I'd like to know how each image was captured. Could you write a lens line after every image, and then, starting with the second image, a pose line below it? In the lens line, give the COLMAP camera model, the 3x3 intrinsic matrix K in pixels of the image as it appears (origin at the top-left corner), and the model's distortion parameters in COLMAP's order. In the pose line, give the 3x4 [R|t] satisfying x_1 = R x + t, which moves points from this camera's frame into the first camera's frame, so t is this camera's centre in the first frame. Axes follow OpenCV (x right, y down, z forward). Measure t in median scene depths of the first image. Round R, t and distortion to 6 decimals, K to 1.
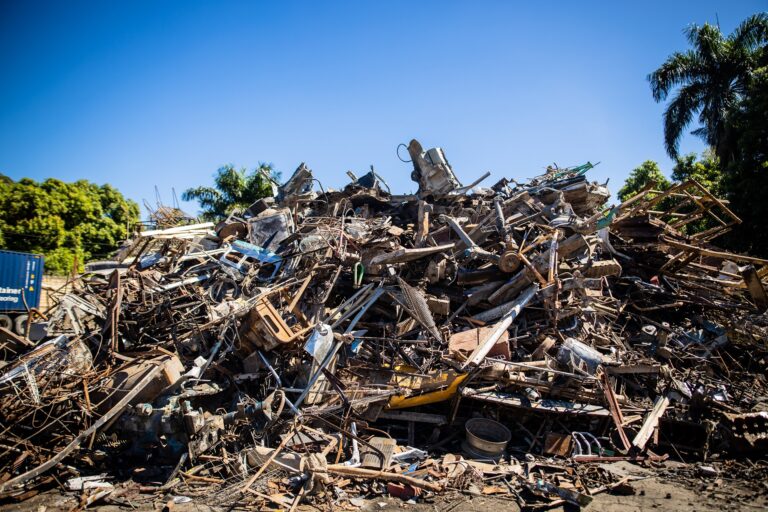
lens RADIAL K [[523.3, 0, 383.1], [0, 523.3, 241.3], [0, 0, 1]] dist [-0.051116, 0.002998]
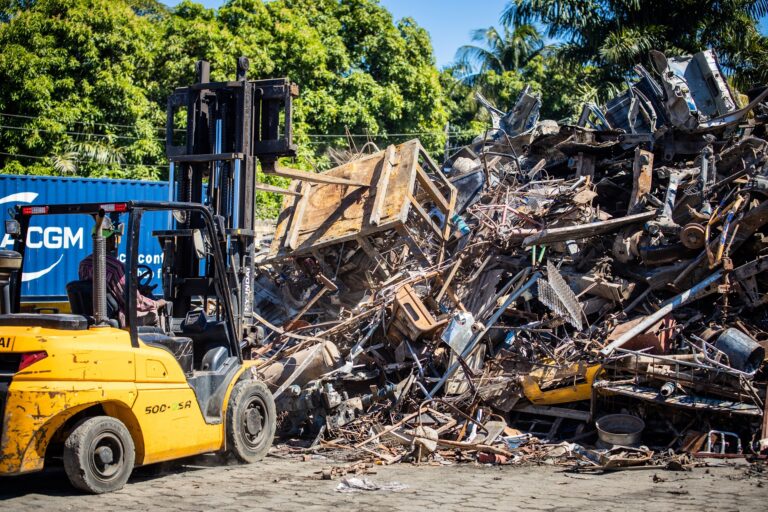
lens RADIAL K [[1679.2, 0, 384.0], [0, 1679.2, 256.0], [0, 0, 1]] dist [-0.419318, 0.289870]
pose [[0.874431, -0.016608, -0.484865, 1.181676], [0.073545, 0.992402, 0.098641, -0.242316], [0.479543, -0.121914, 0.869008, -1.623934]]
